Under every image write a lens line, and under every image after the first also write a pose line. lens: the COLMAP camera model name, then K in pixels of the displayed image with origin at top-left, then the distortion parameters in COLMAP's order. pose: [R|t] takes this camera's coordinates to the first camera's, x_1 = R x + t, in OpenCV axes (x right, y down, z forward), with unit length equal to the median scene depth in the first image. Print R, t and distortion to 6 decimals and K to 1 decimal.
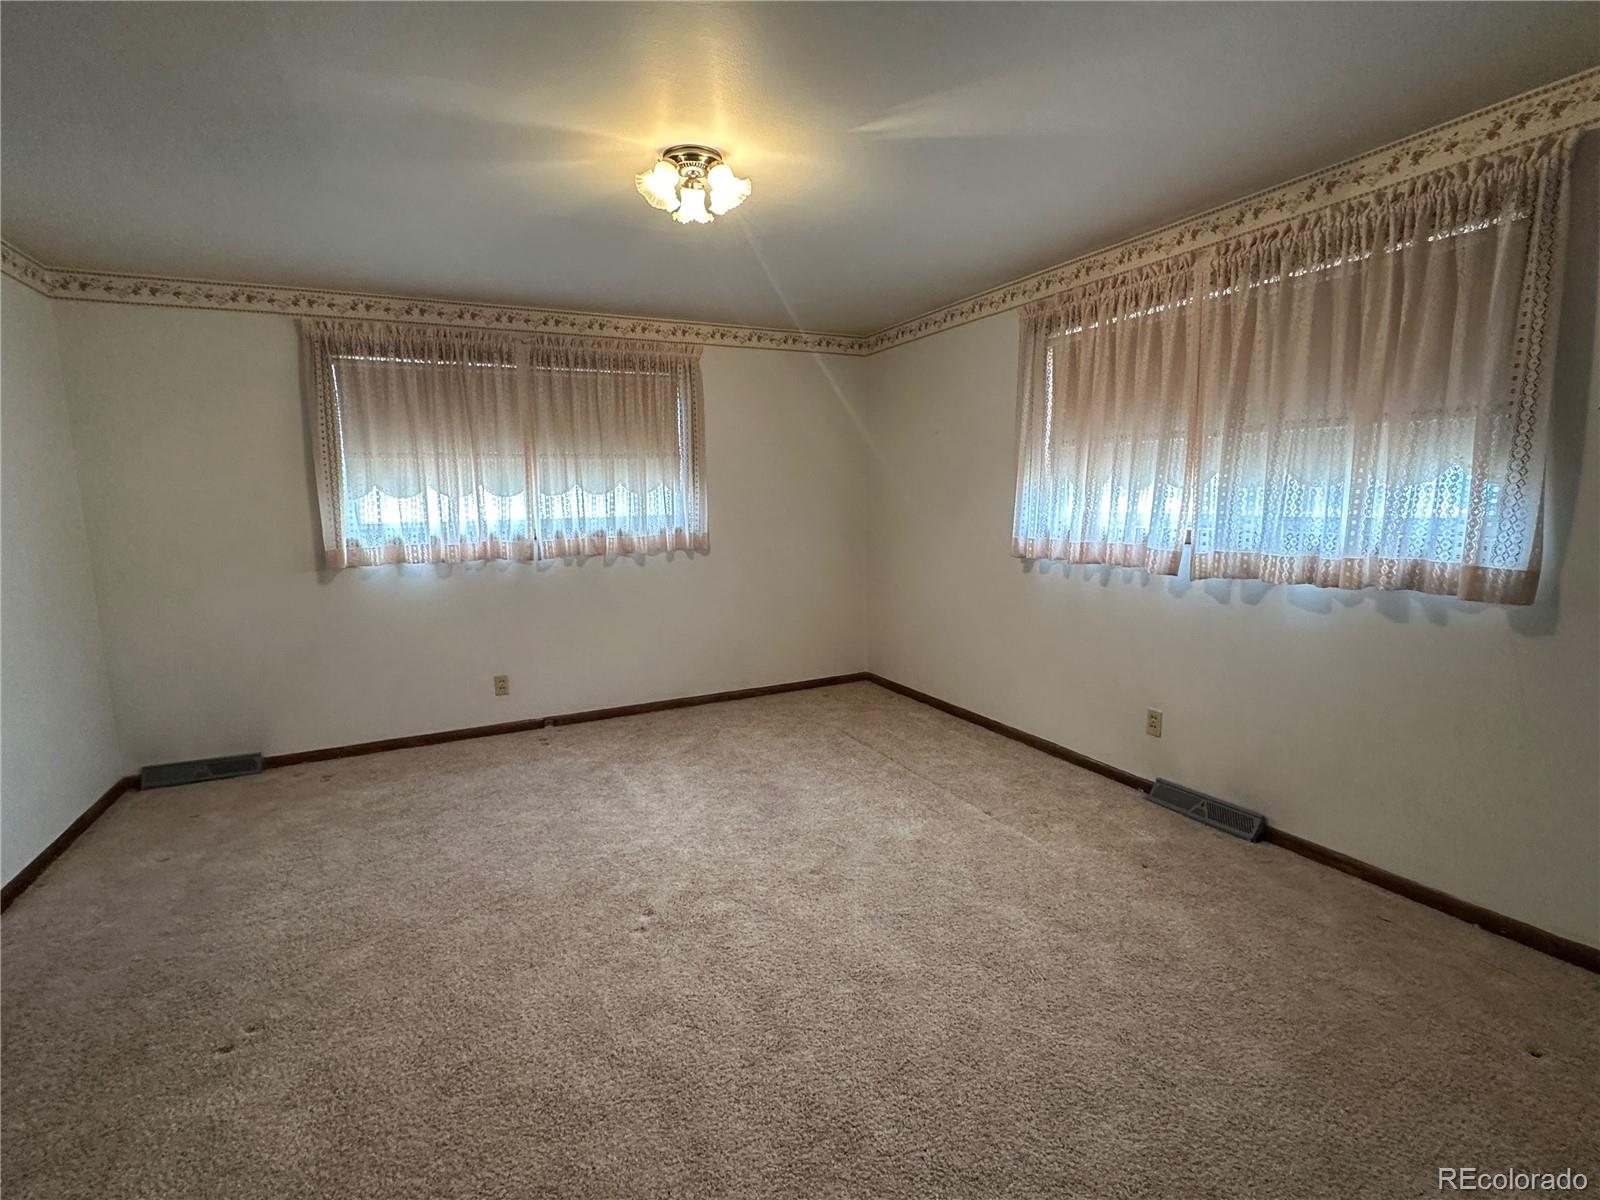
lens RADIAL K [[757.8, 0, 804.6], [0, 757.8, 606.0], [0, 0, 1]] dist [-0.005174, 0.000226]
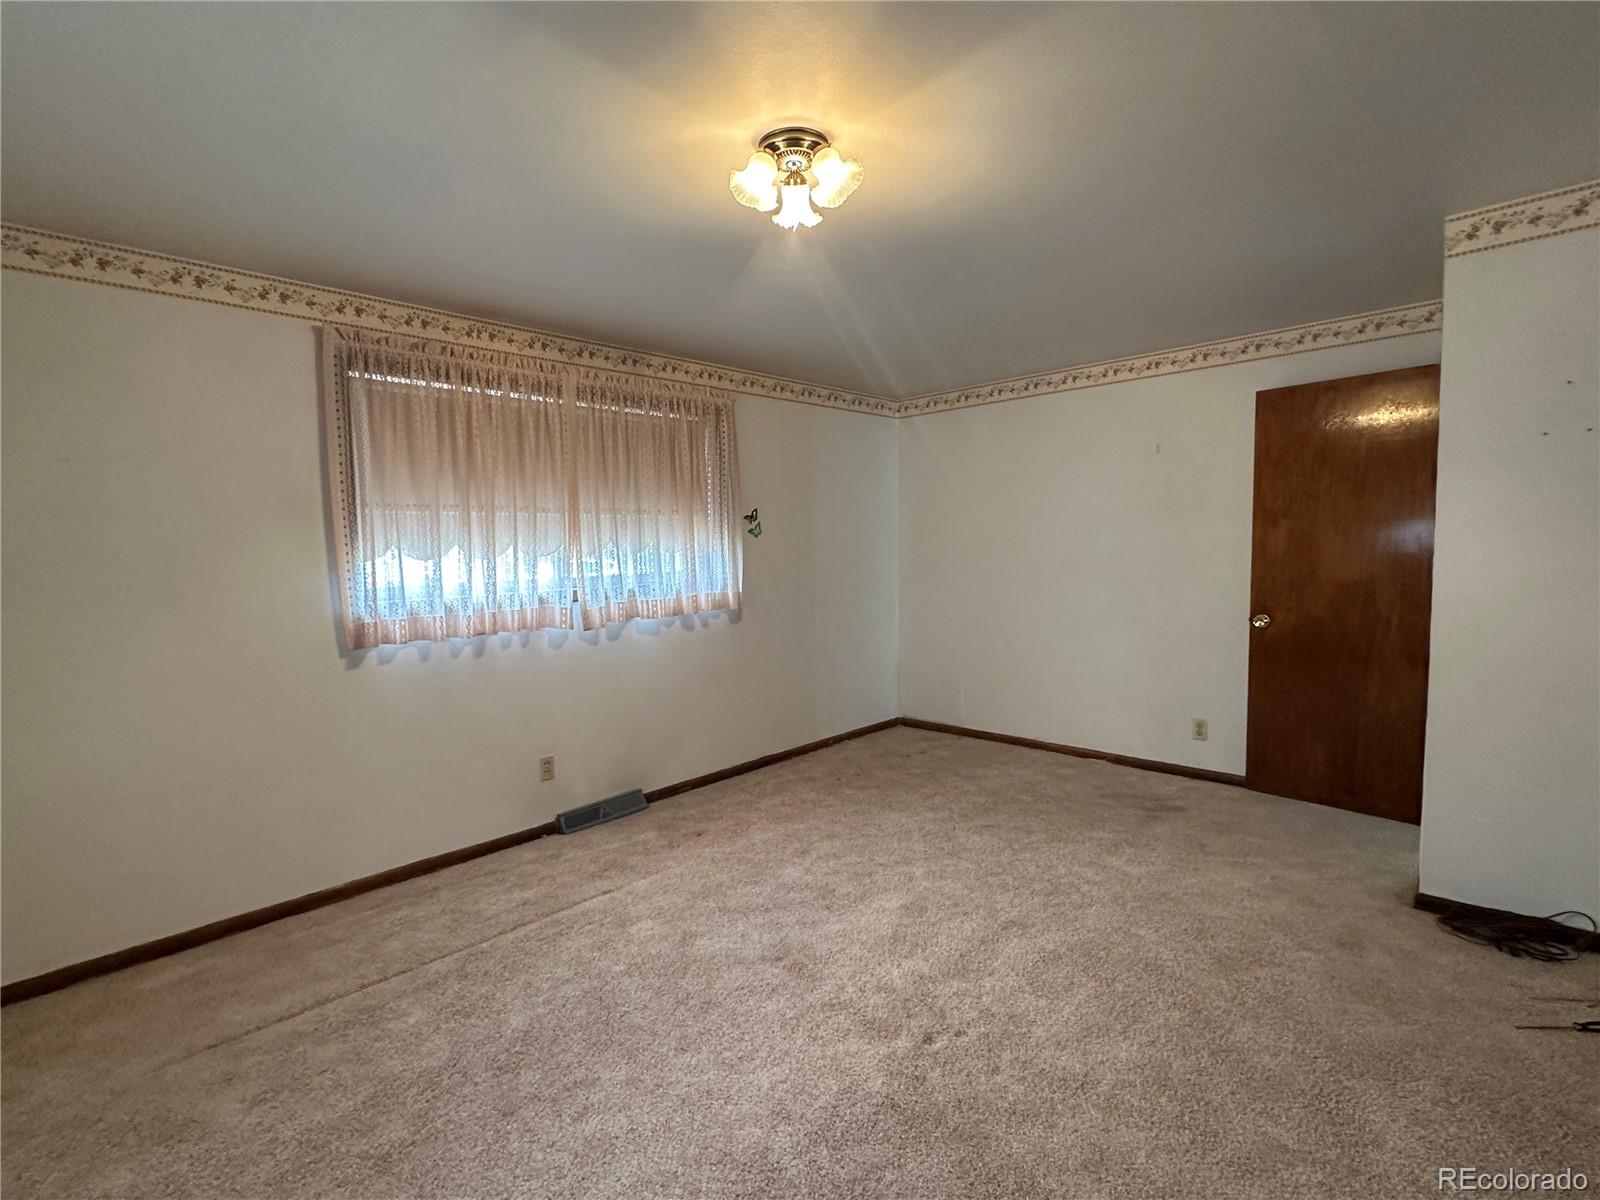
lens RADIAL K [[757.8, 0, 804.6], [0, 757.8, 606.0], [0, 0, 1]] dist [-0.005174, 0.000226]
pose [[-0.340837, -0.051183, 0.938728, -0.700799], [0.167842, 0.979162, 0.114329, -0.142191], [-0.925018, 0.196526, -0.325144, 0.989289]]
